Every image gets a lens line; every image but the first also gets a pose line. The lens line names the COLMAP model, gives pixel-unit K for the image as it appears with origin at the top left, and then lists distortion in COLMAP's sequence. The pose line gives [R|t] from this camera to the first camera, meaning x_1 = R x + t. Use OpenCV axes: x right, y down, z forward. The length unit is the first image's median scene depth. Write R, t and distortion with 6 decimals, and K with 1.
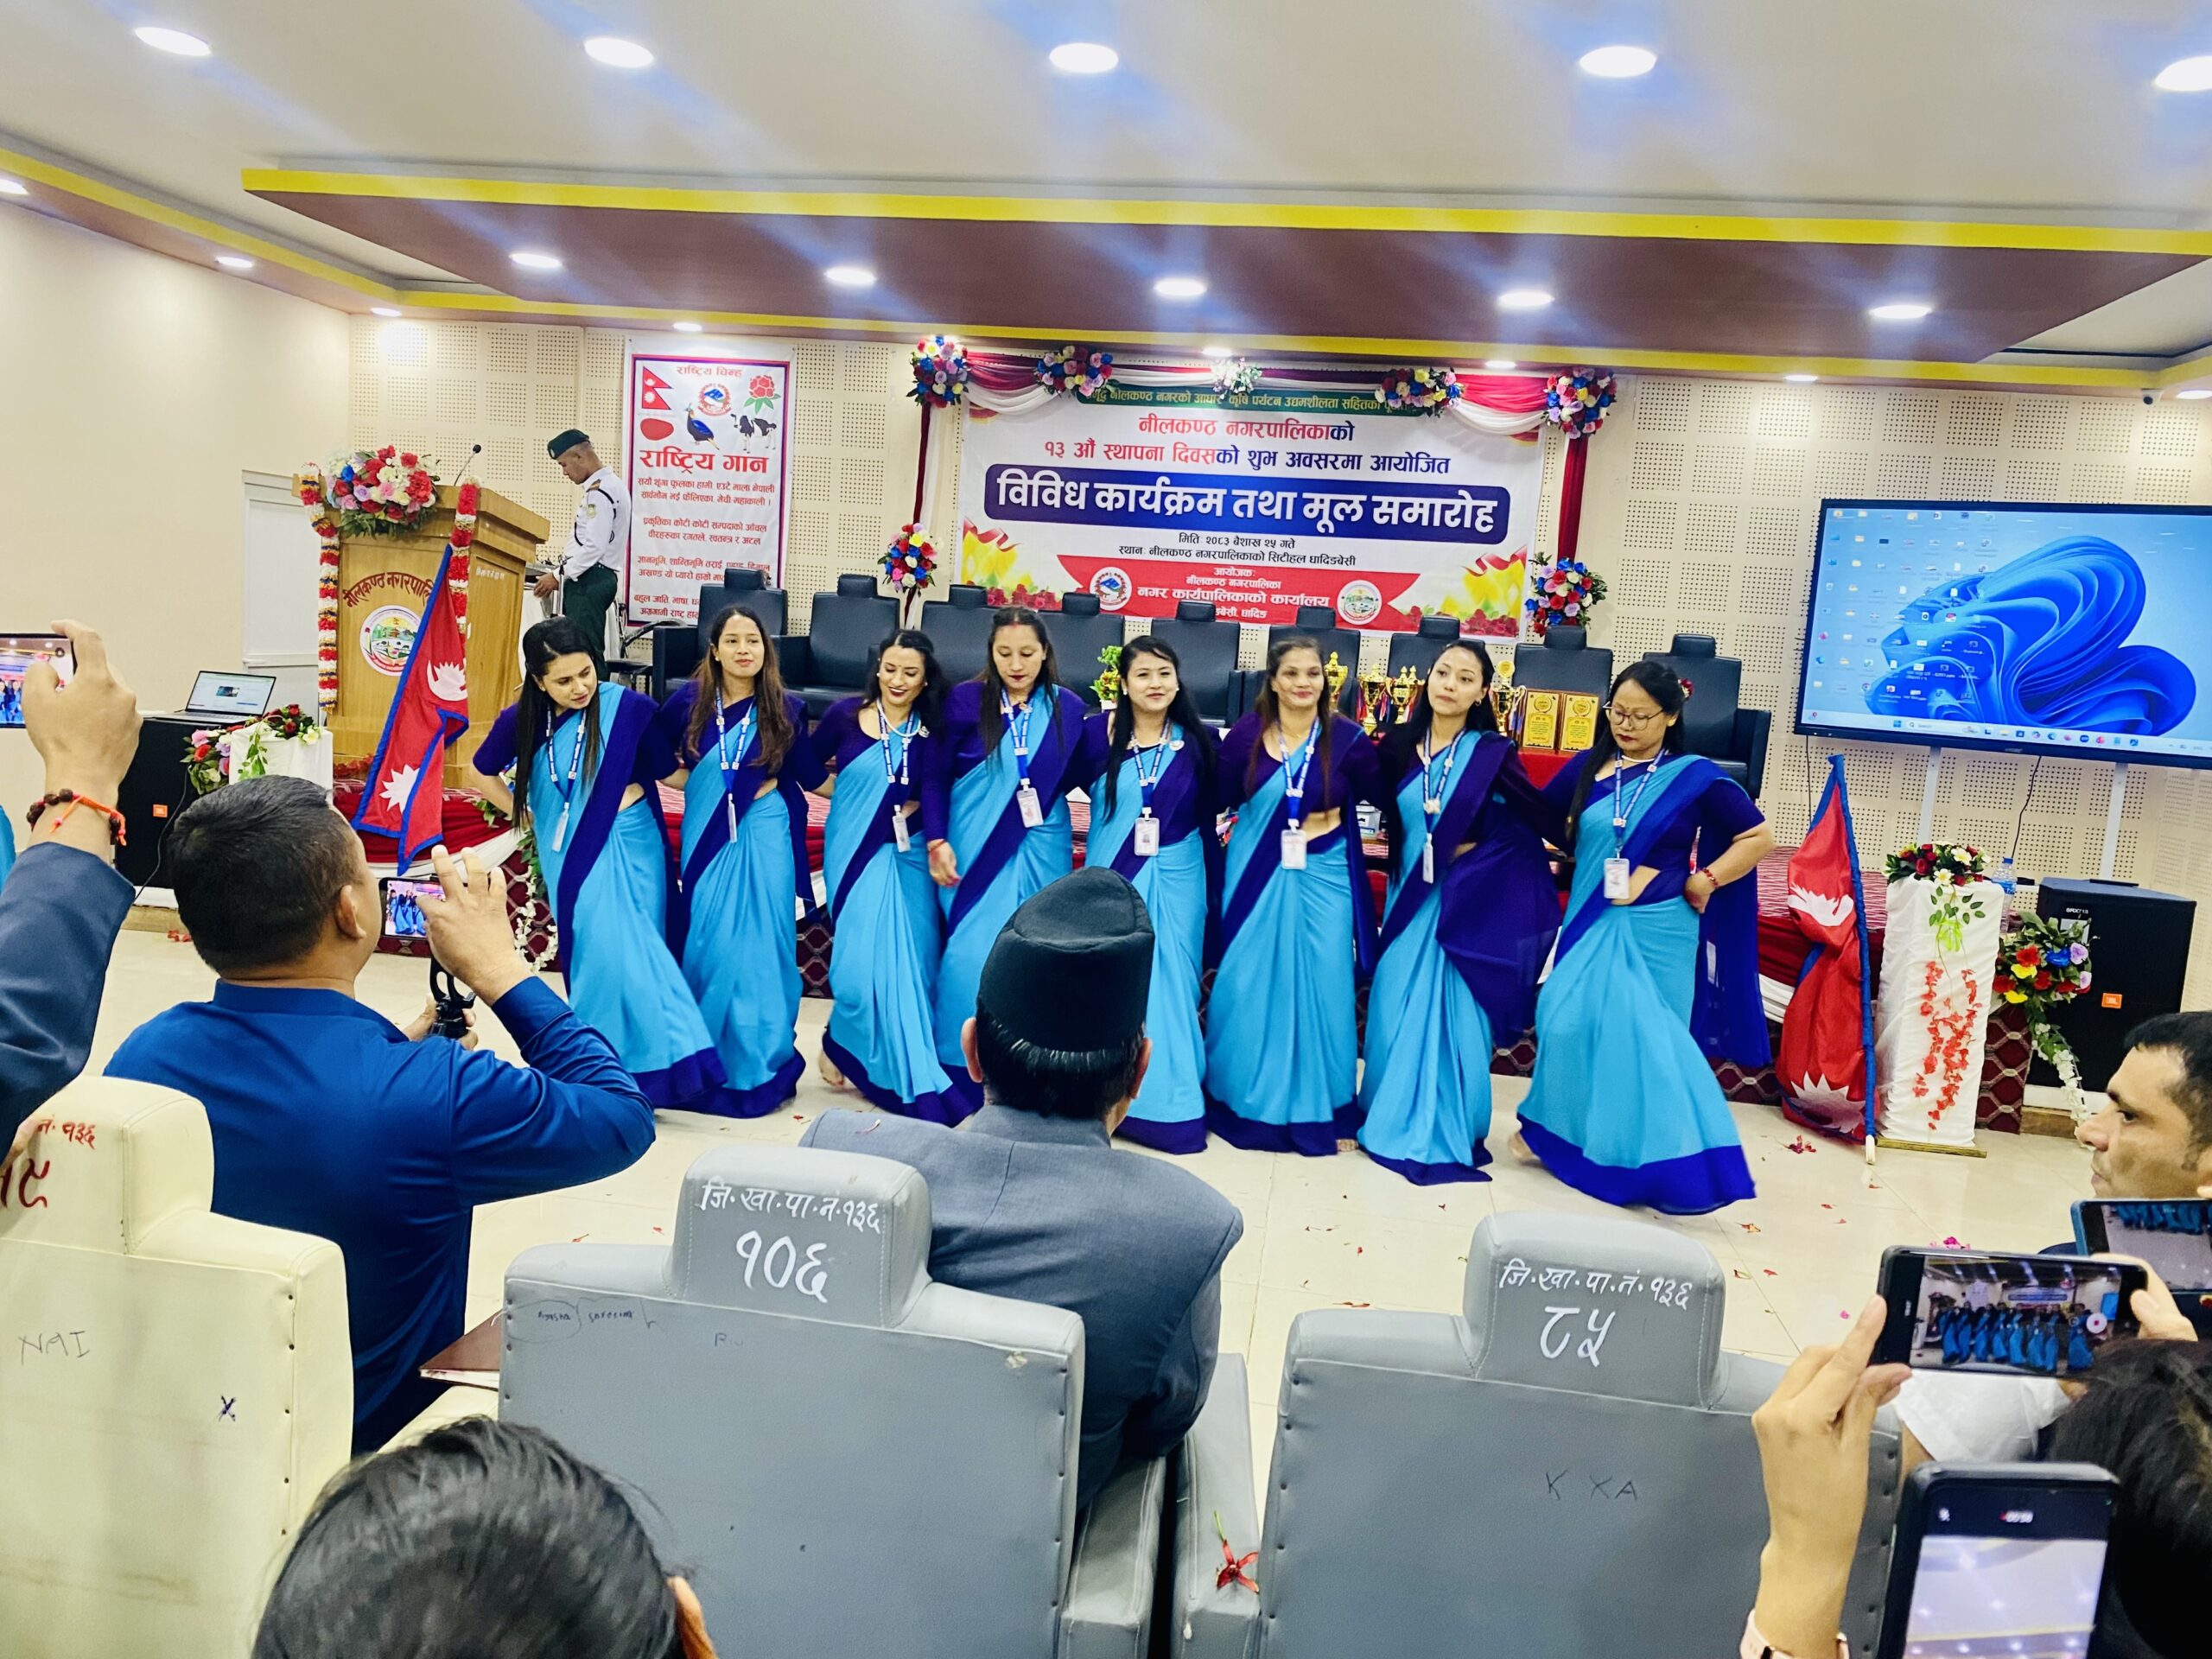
lens RADIAL K [[1687.9, 0, 1075.5], [0, 1687.9, 835.4], [0, 0, 1]] dist [0.155895, -0.422348]
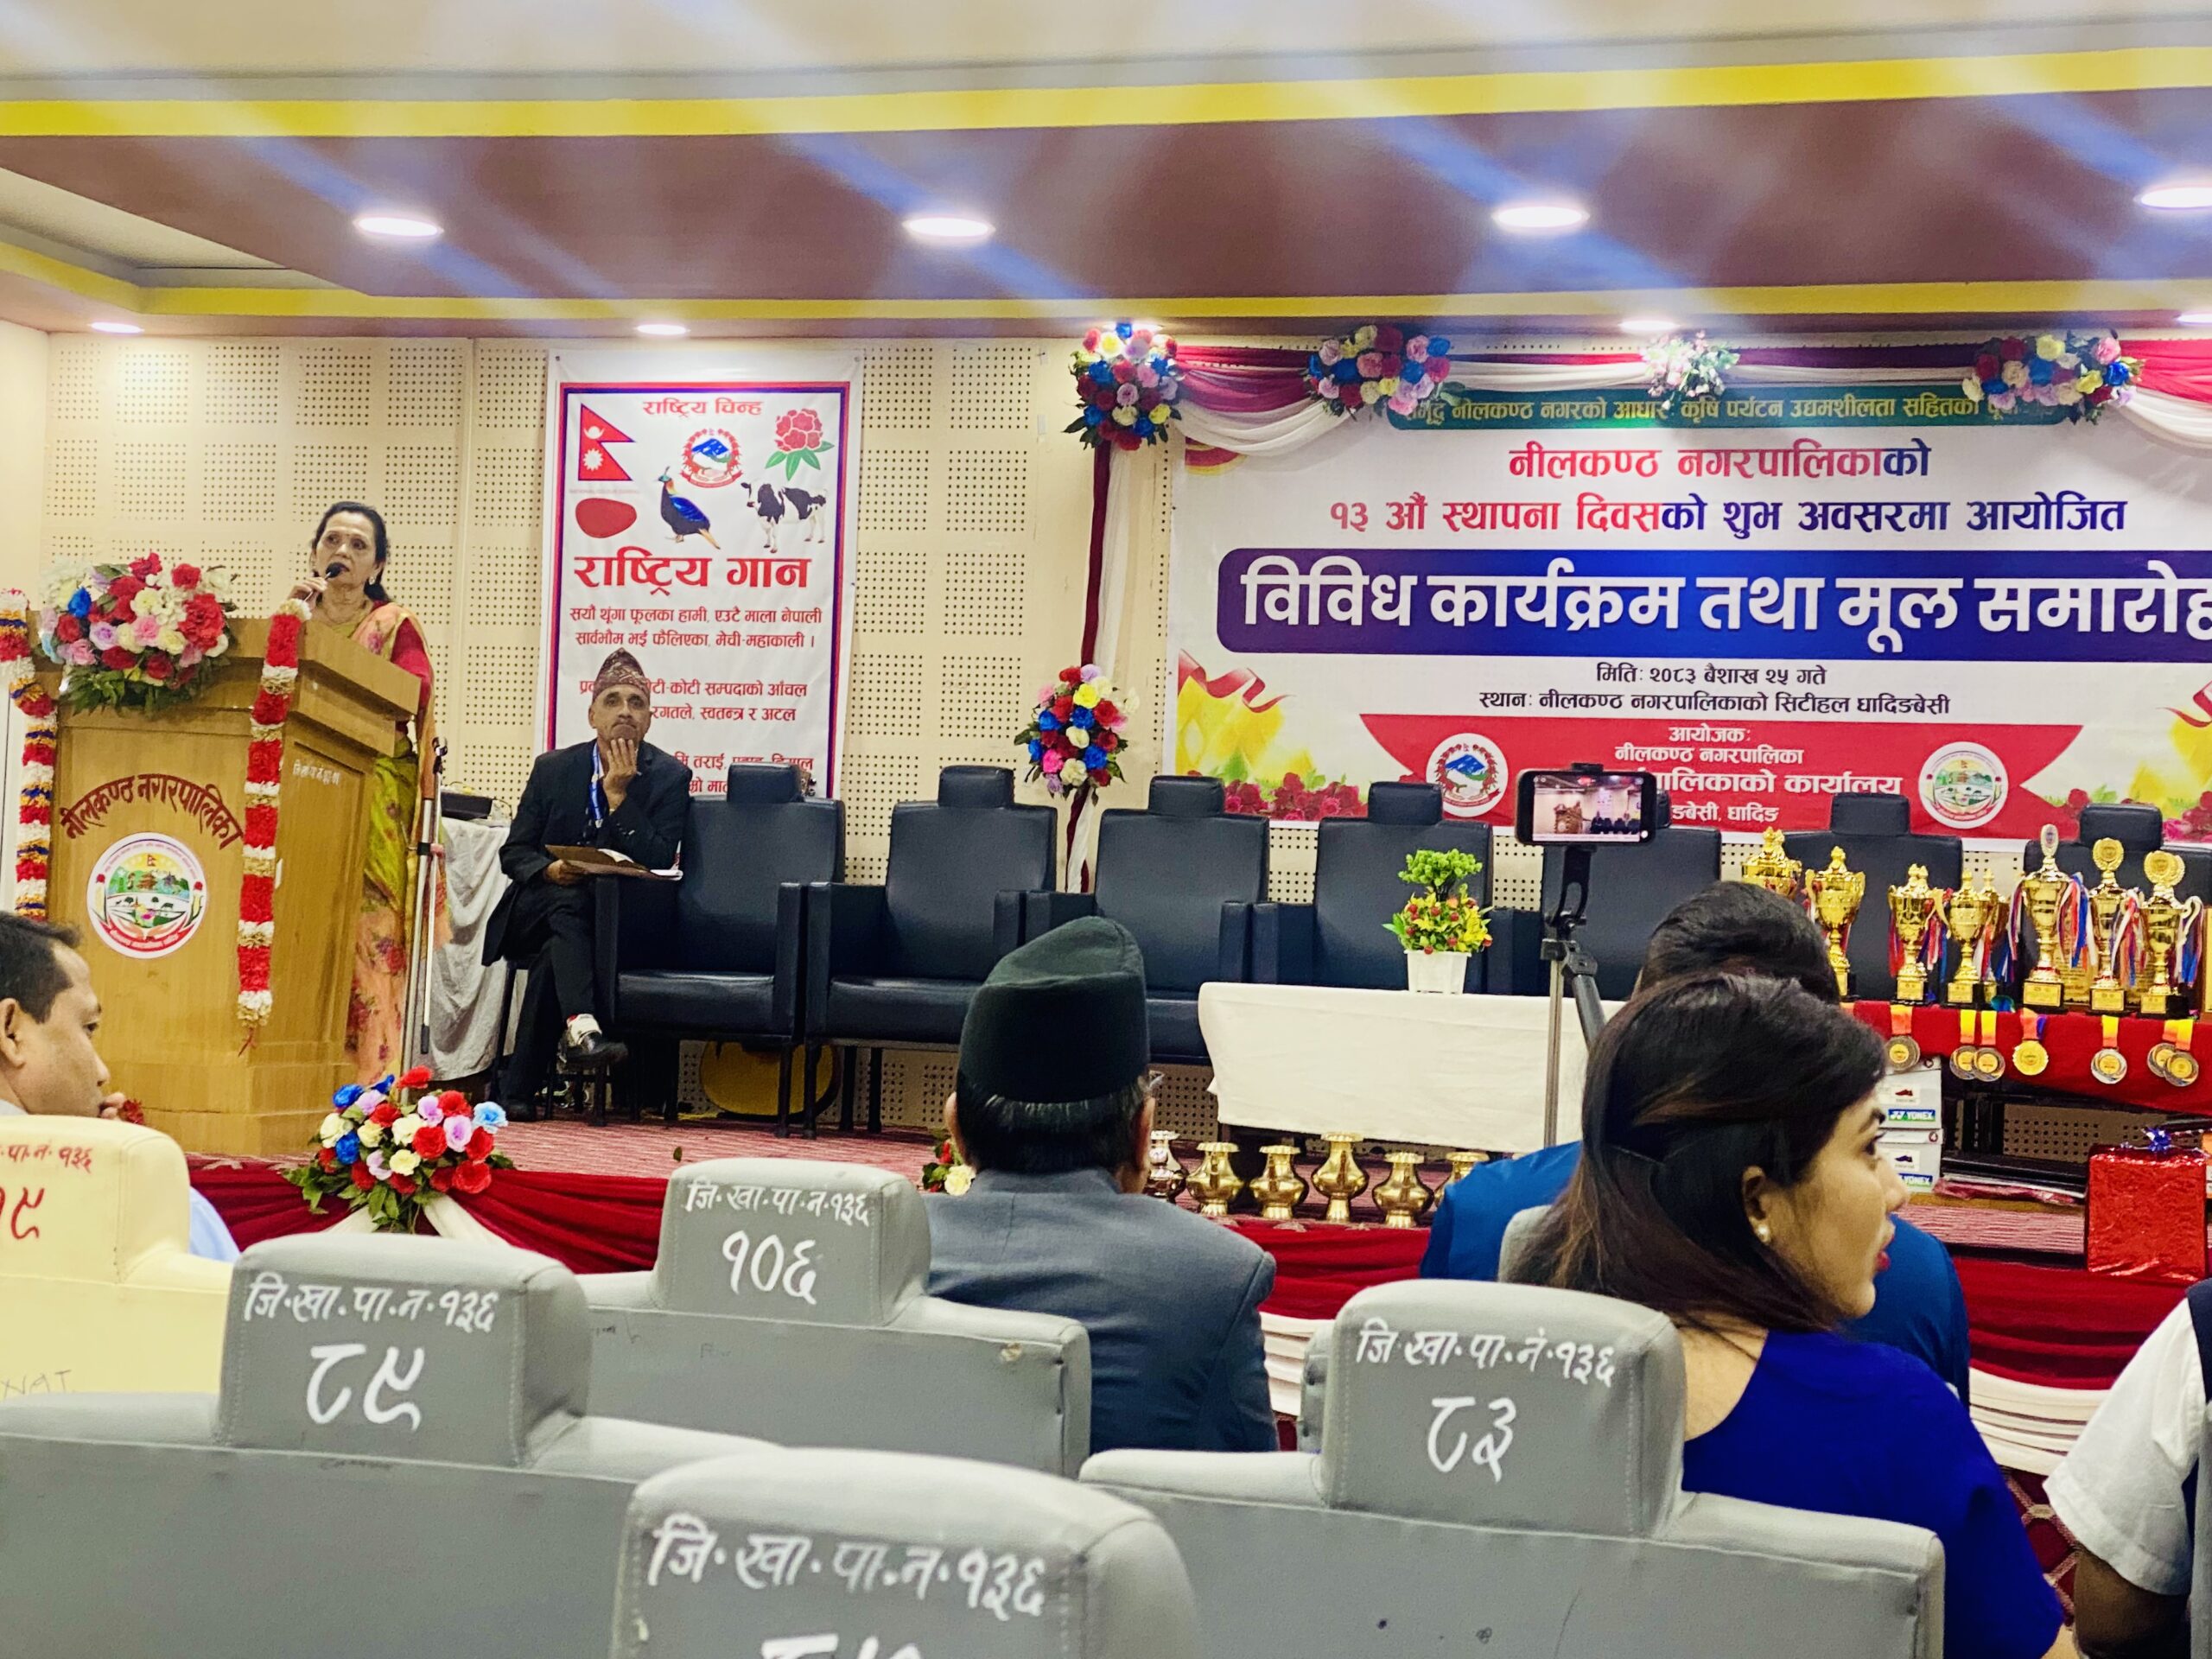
lens RADIAL K [[3900.7, 0, 1069.6], [0, 3900.7, 773.0], [0, 0, 1]] dist [0.063050, 0.791666]
pose [[0.992785, -0.035445, -0.114550, 0.037547], [0.015723, 0.985545, -0.168683, 0.051592], [0.118873, 0.165665, 0.978991, -0.171786]]
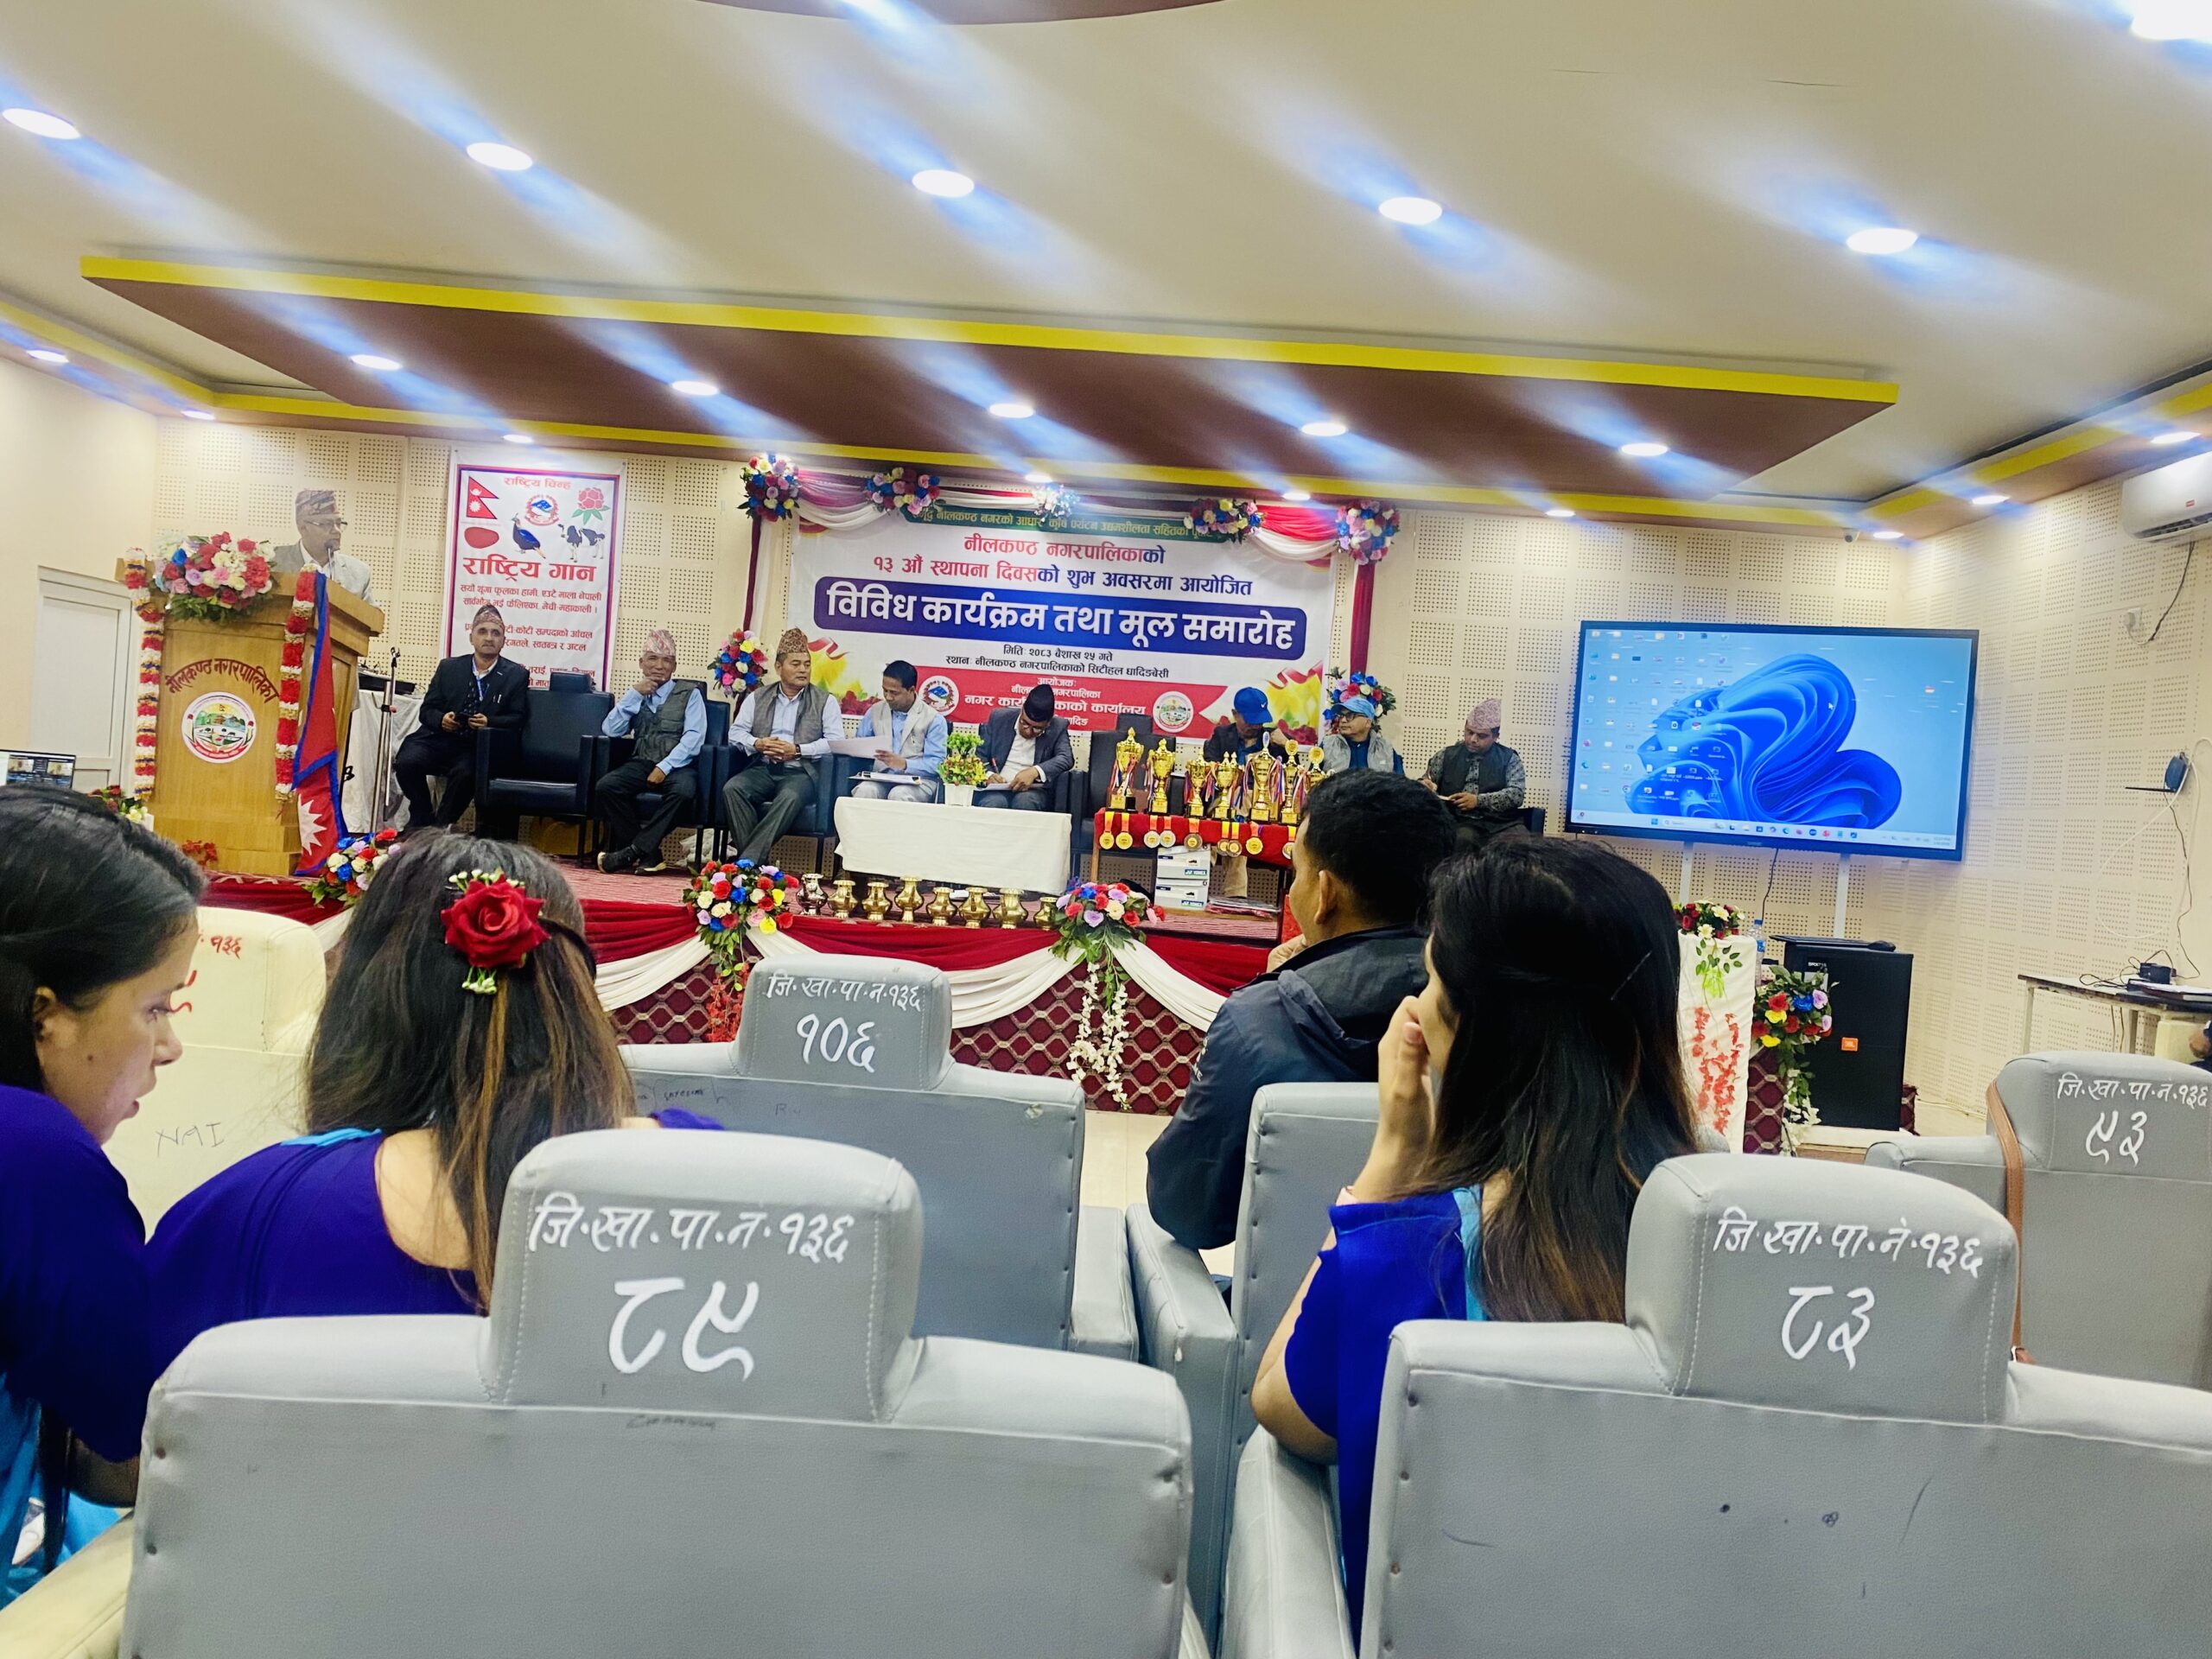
lens RADIAL K [[1684.1, 0, 1120.4], [0, 1684.1, 818.6], [0, 0, 1]] dist [0.121778, -0.257814]
pose [[0.988887, 0.000082, 0.148669, -0.023070], [0.014347, 0.995280, -0.095982, 0.030930], [-0.147975, 0.097048, 0.984218, -0.031226]]
